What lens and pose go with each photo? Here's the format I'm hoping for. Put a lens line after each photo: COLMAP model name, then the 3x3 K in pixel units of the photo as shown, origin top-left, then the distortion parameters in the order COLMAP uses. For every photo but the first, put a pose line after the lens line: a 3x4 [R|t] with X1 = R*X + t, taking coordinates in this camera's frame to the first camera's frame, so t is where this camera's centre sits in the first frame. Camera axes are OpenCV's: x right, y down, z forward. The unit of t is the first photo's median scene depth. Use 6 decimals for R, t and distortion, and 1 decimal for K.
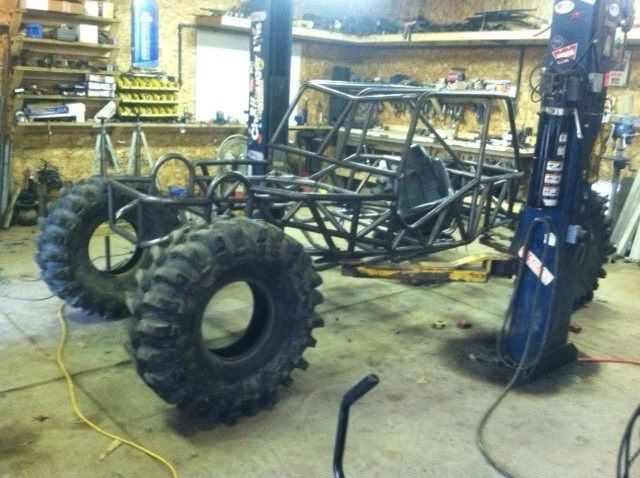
lens RADIAL K [[642.0, 0, 319.4], [0, 642.0, 239.3], [0, 0, 1]] dist [-0.057660, 0.000000]
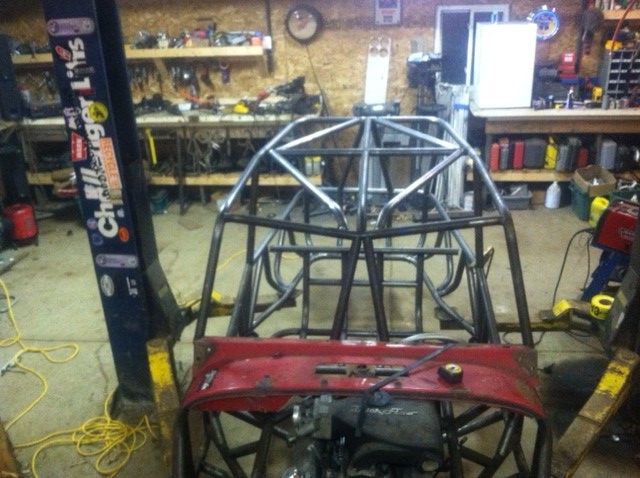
lens RADIAL K [[642.0, 0, 320.2], [0, 642.0, 237.9], [0, 0, 1]] dist [-0.057660, 0.000000]
pose [[0.749512, -0.330514, 0.573579, -0.294543], [0.232118, 0.942648, 0.239867, -0.251780], [-0.619962, -0.046645, 0.783244, 0.425411]]
